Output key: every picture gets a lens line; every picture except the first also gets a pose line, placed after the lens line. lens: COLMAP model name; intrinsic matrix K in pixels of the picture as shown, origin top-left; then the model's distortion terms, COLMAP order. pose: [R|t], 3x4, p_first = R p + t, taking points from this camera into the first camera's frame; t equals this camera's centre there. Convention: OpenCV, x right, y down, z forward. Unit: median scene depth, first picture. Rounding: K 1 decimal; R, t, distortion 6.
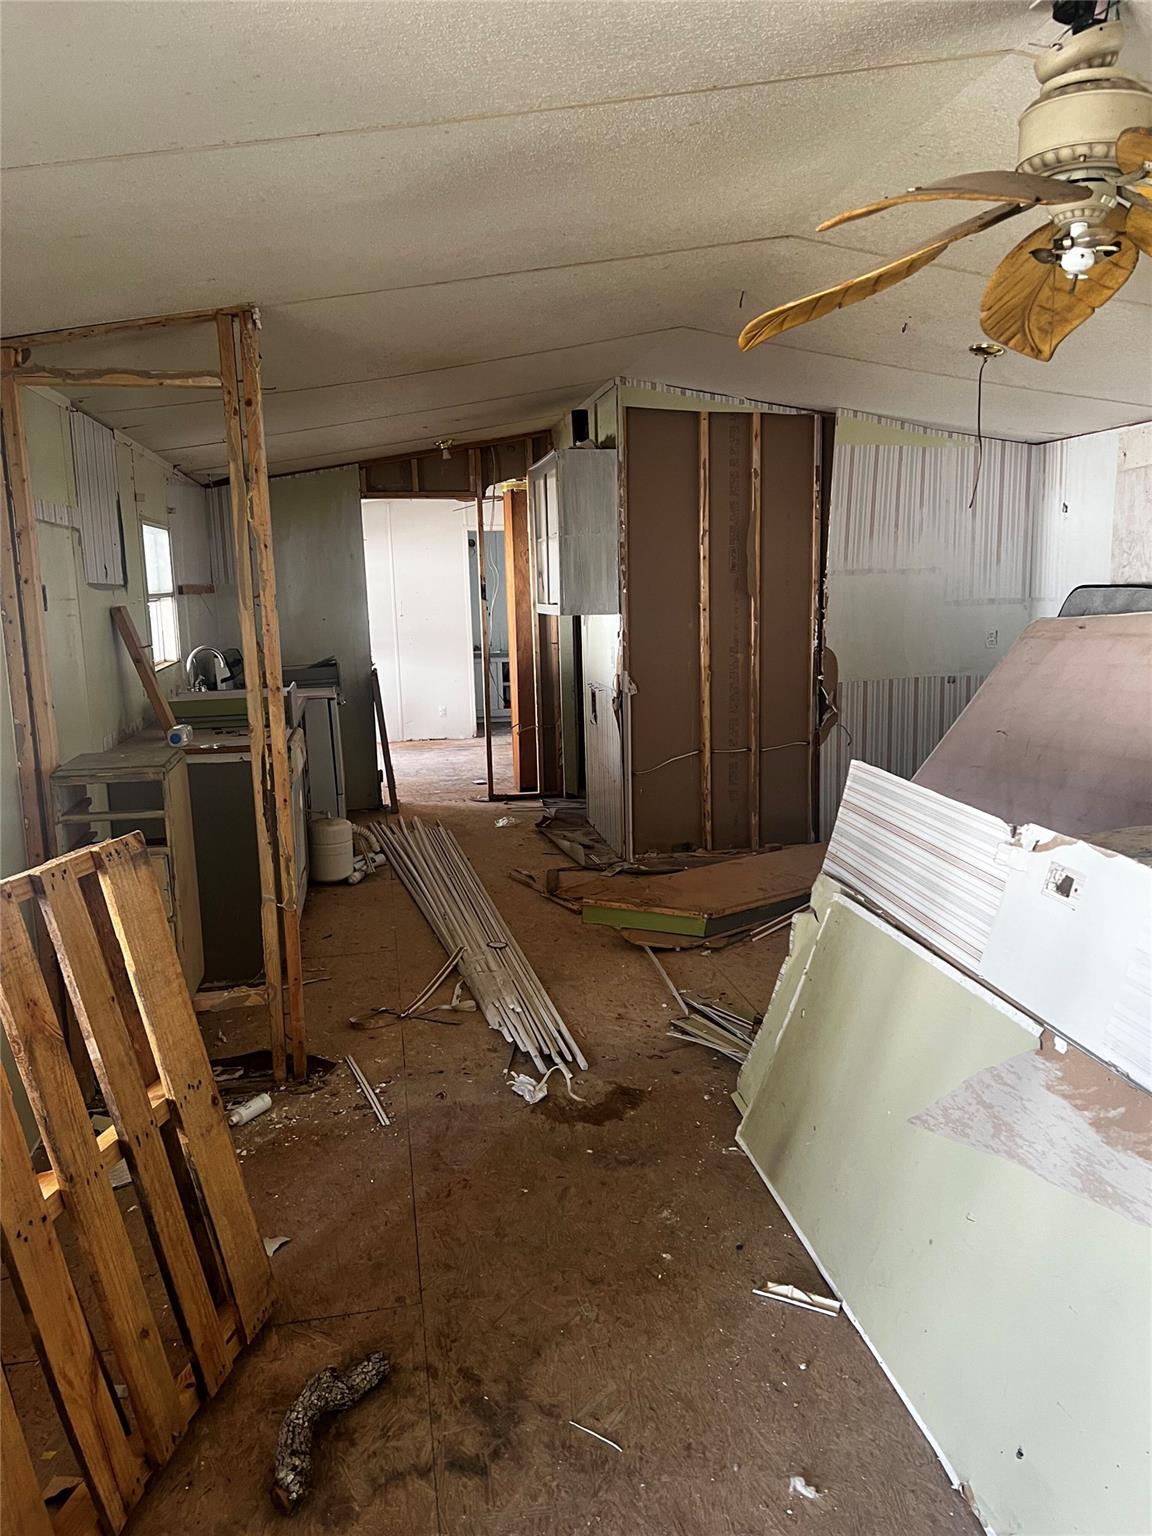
lens RADIAL K [[1165.5, 0, 556.8], [0, 1165.5, 761.7], [0, 0, 1]] dist [0.038978, -0.046334]
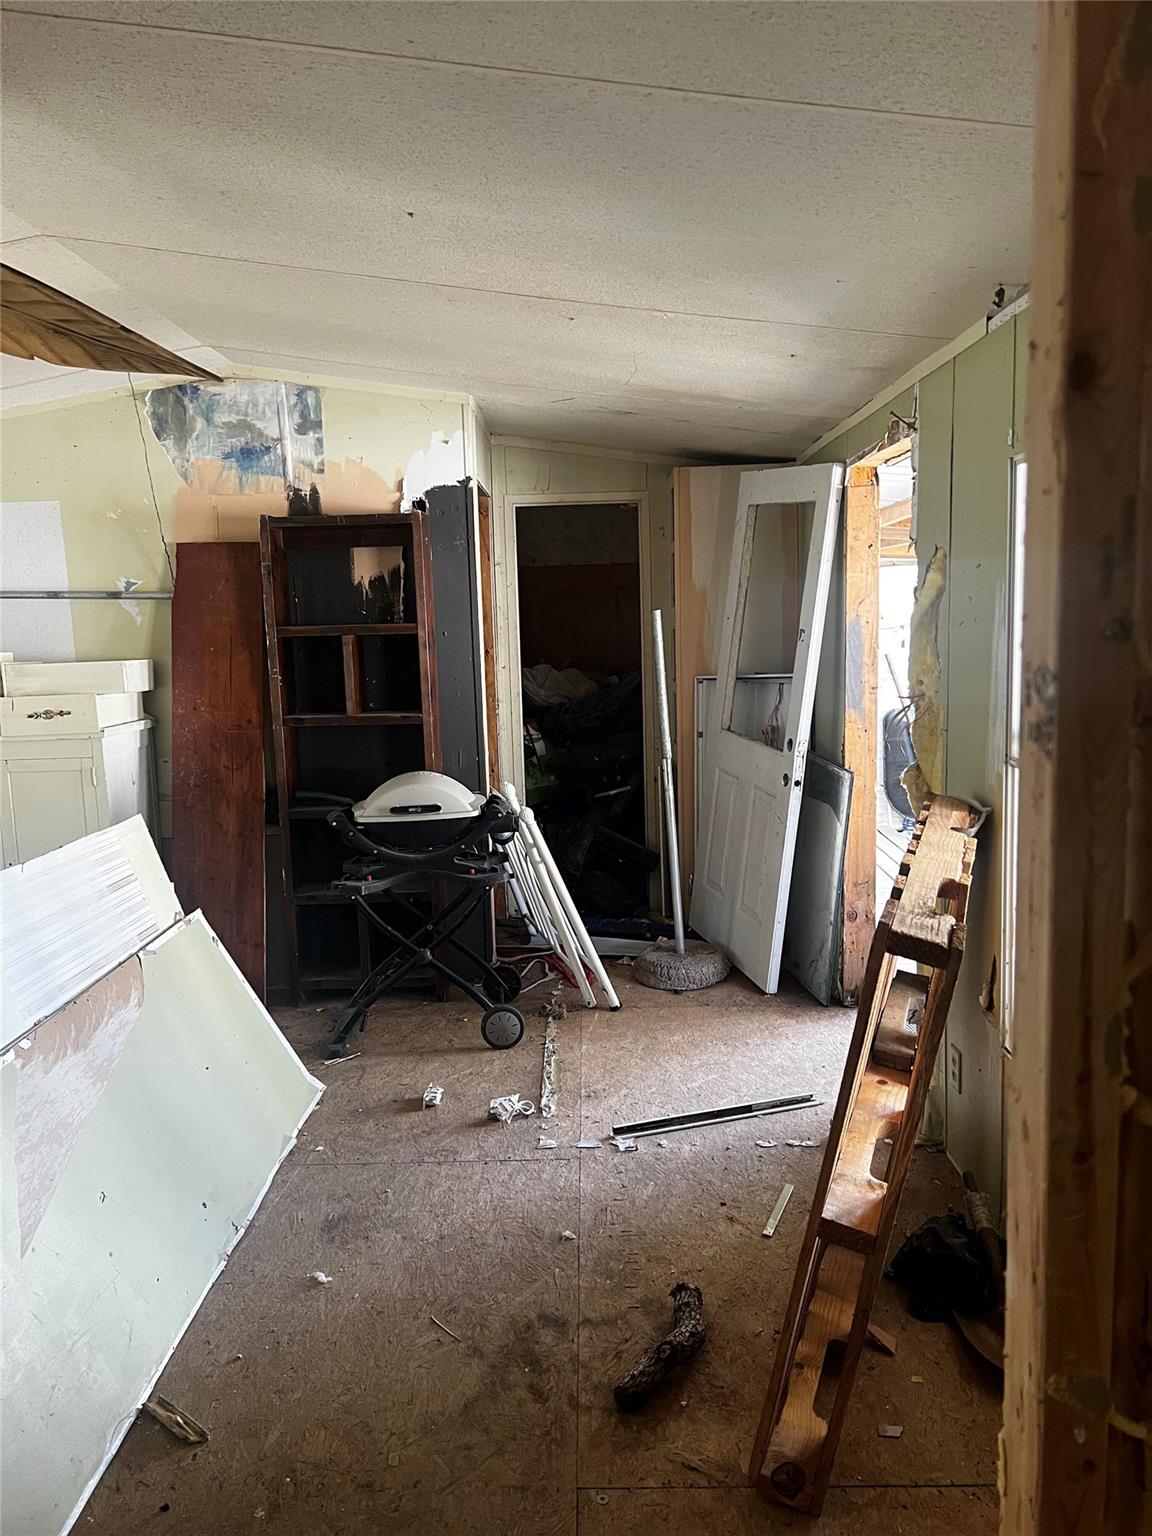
lens RADIAL K [[1159.5, 0, 575.8], [0, 1159.5, 787.5], [0, 0, 1]] dist [0.045669, -0.060578]
pose [[-0.984937, 0.030113, 0.170273, -0.307922], [0.079392, 0.953544, 0.290604, -0.287580], [-0.153612, 0.299745, -0.941571, 1.862383]]
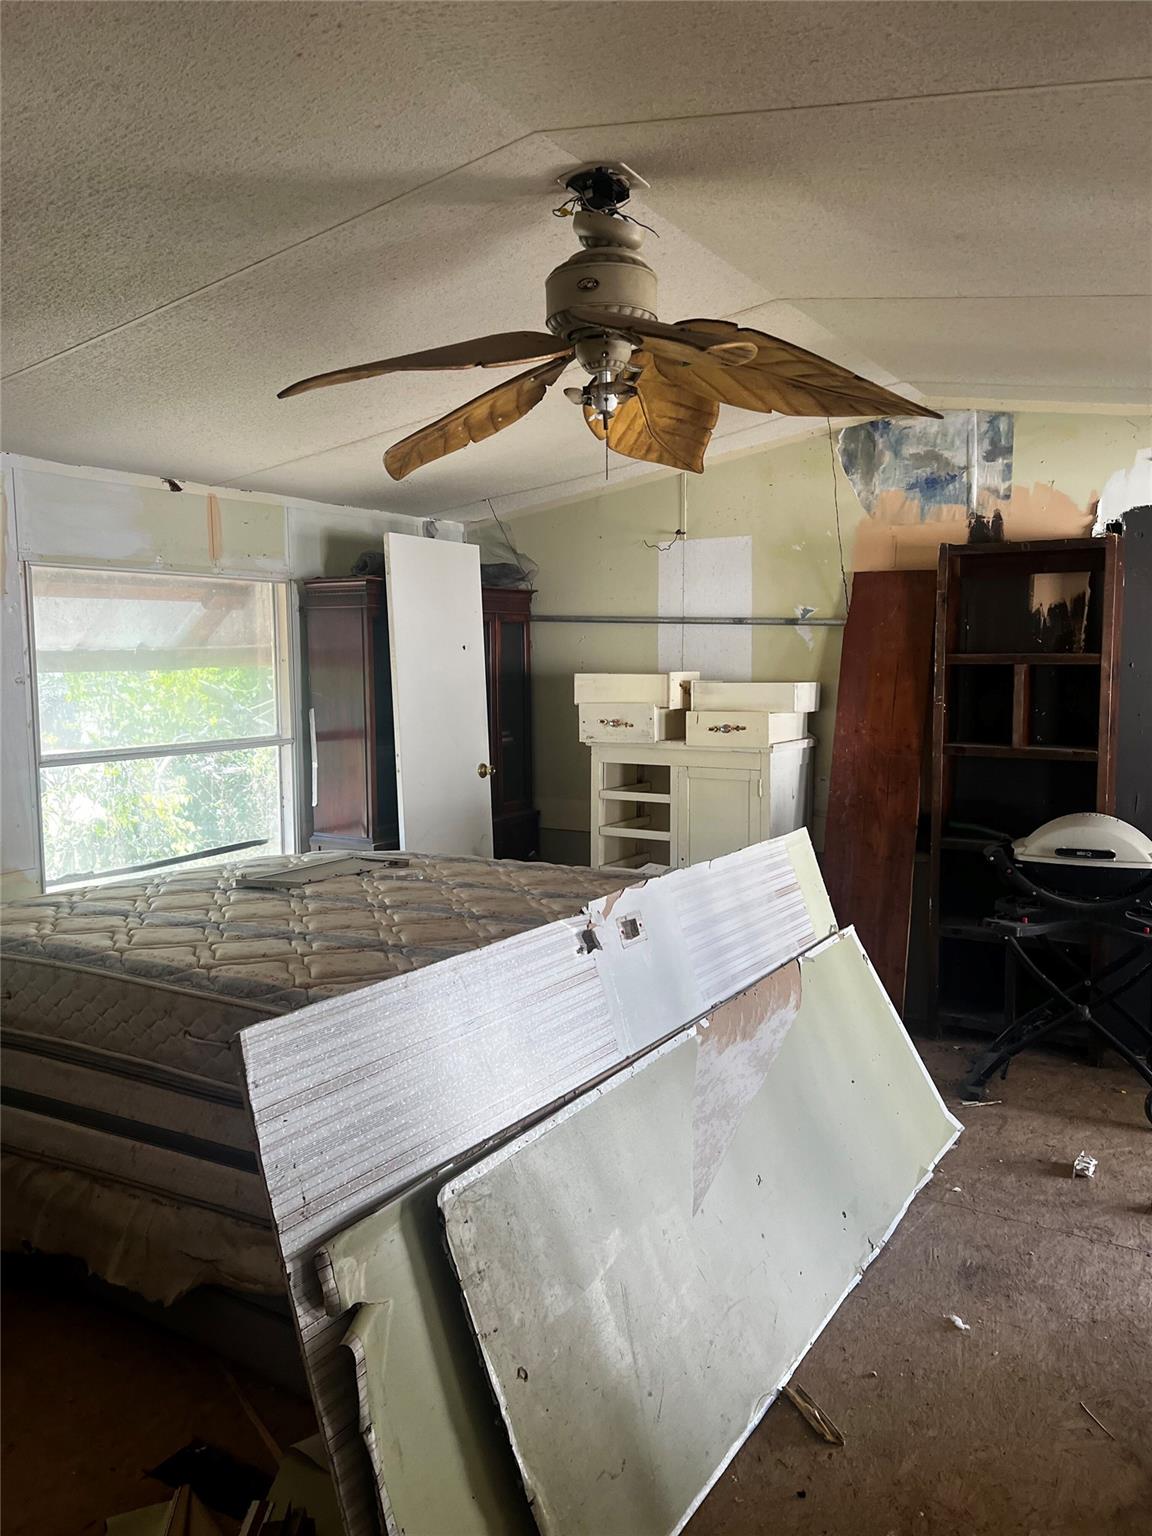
lens RADIAL K [[1165.5, 0, 556.8], [0, 1165.5, 761.7], [0, 0, 1]] dist [0.038978, -0.046334]
pose [[-0.758987, -0.032010, 0.650318, -0.270677], [0.124312, 0.973294, 0.192992, -0.300924], [-0.639128, 0.227321, -0.734738, 1.915754]]
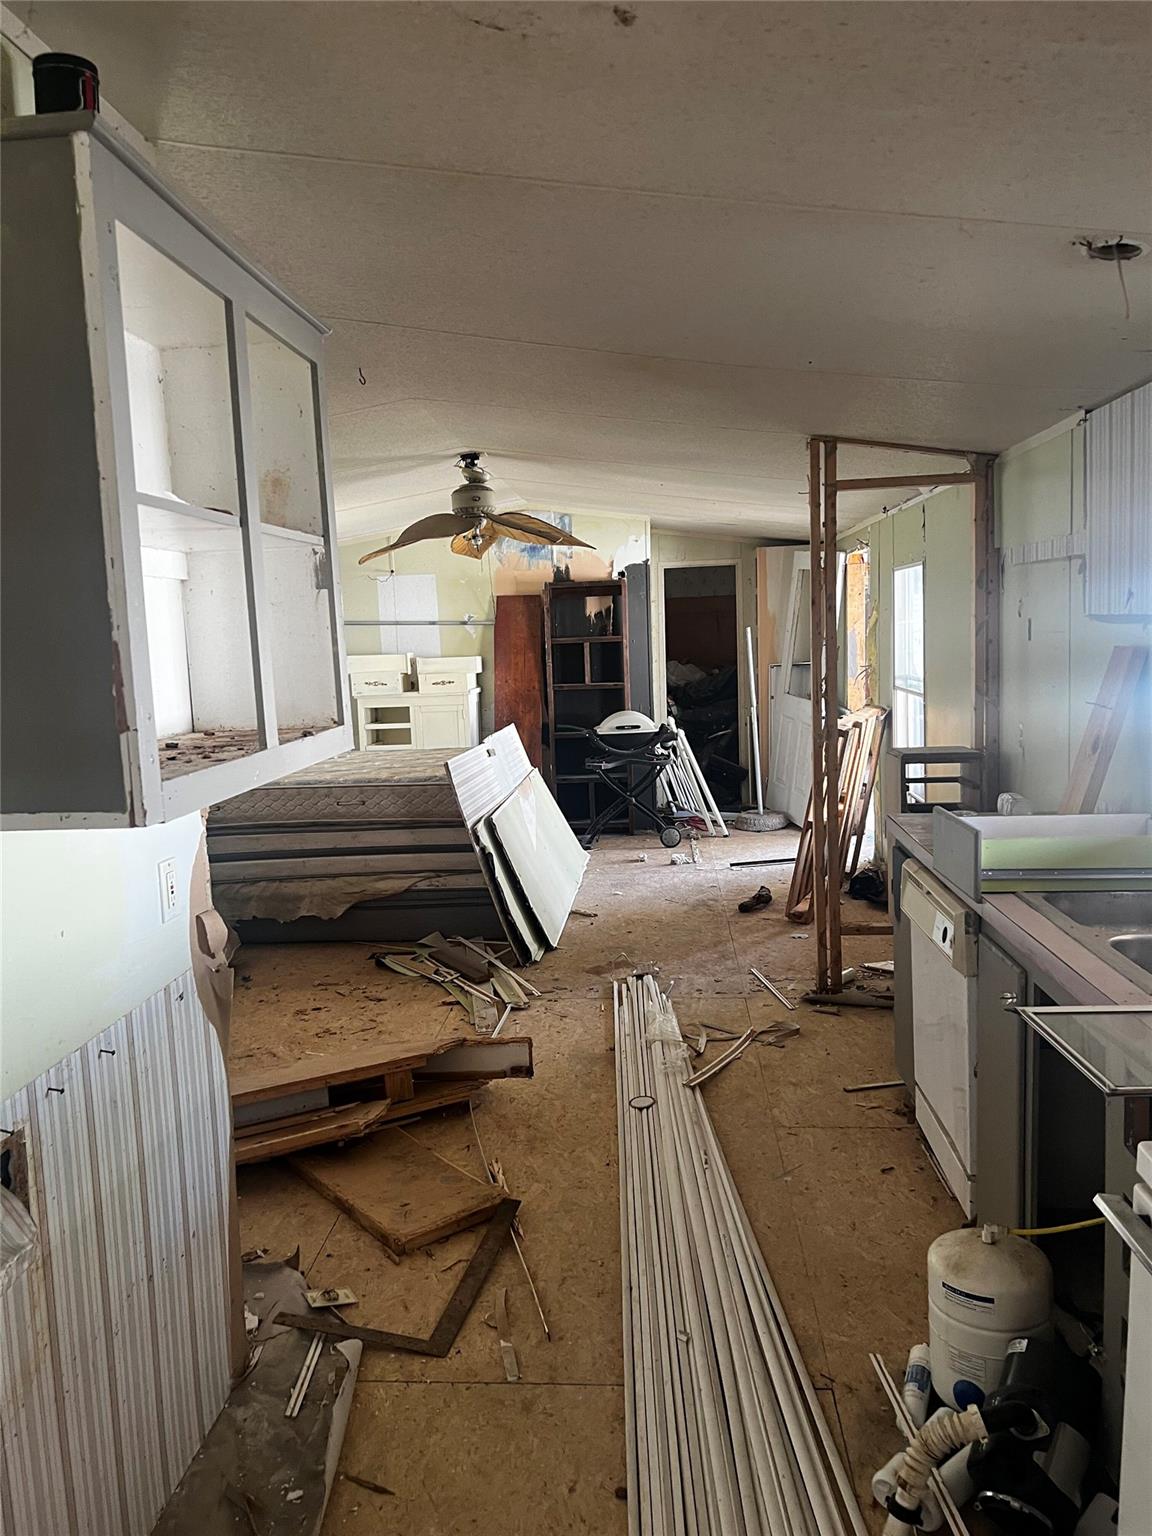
lens RADIAL K [[1156.5, 0, 568.4], [0, 1156.5, 763.5], [0, 0, 1]] dist [0.206714, -0.048371]
pose [[-0.970046, 0.035619, 0.240298, -0.451762], [0.098371, 0.962055, 0.254505, -0.602452], [-0.222115, 0.270520, -0.936741, 3.786278]]
